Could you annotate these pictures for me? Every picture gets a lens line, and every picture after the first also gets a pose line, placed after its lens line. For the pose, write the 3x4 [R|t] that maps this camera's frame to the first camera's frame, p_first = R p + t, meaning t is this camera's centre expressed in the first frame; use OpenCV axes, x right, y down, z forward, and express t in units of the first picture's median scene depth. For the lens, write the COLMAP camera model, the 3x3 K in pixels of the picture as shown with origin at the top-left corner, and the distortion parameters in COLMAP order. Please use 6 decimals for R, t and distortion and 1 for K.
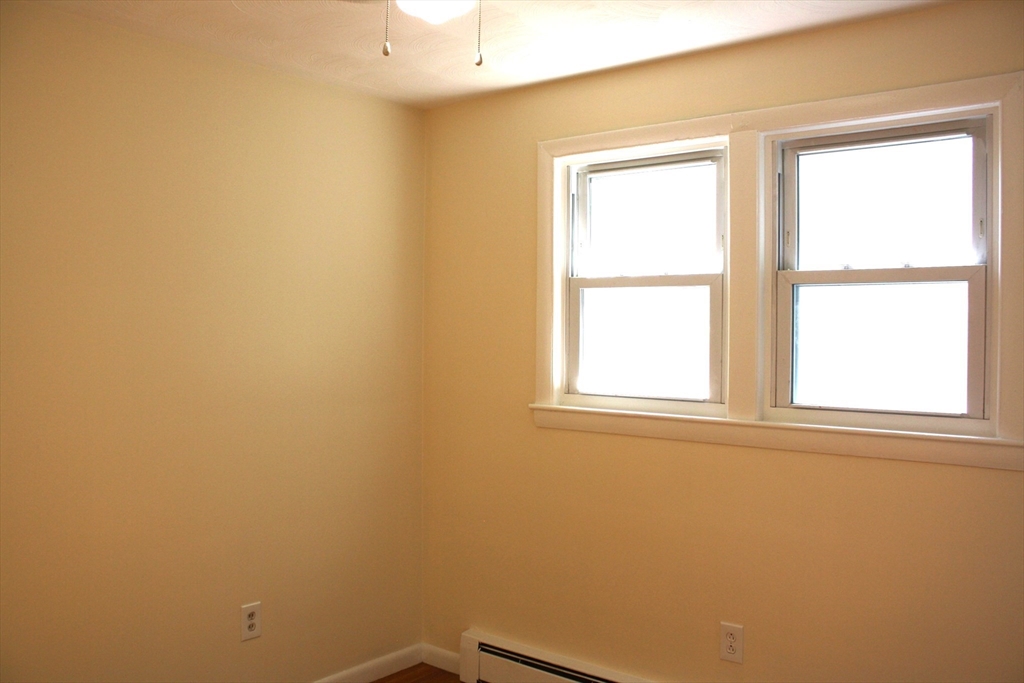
lens RADIAL K [[870.0, 0, 512.0], [0, 870.0, 341.5], [0, 0, 1]] dist [-0.144107, 0.112911]
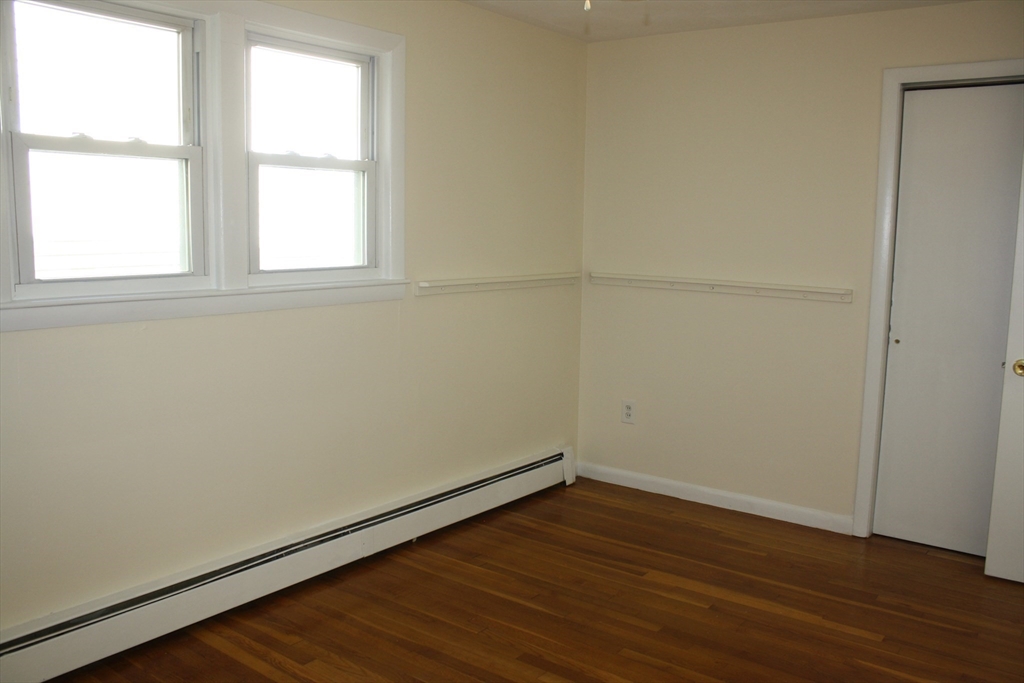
lens RADIAL K [[870.0, 0, 512.0], [0, 870.0, 341.5], [0, 0, 1]] dist [-0.144107, 0.112911]
pose [[-0.028645, -0.155118, 0.987481, -0.830125], [-0.022709, 0.987732, 0.154499, -0.017684], [-0.999332, -0.017999, -0.031816, 0.696741]]
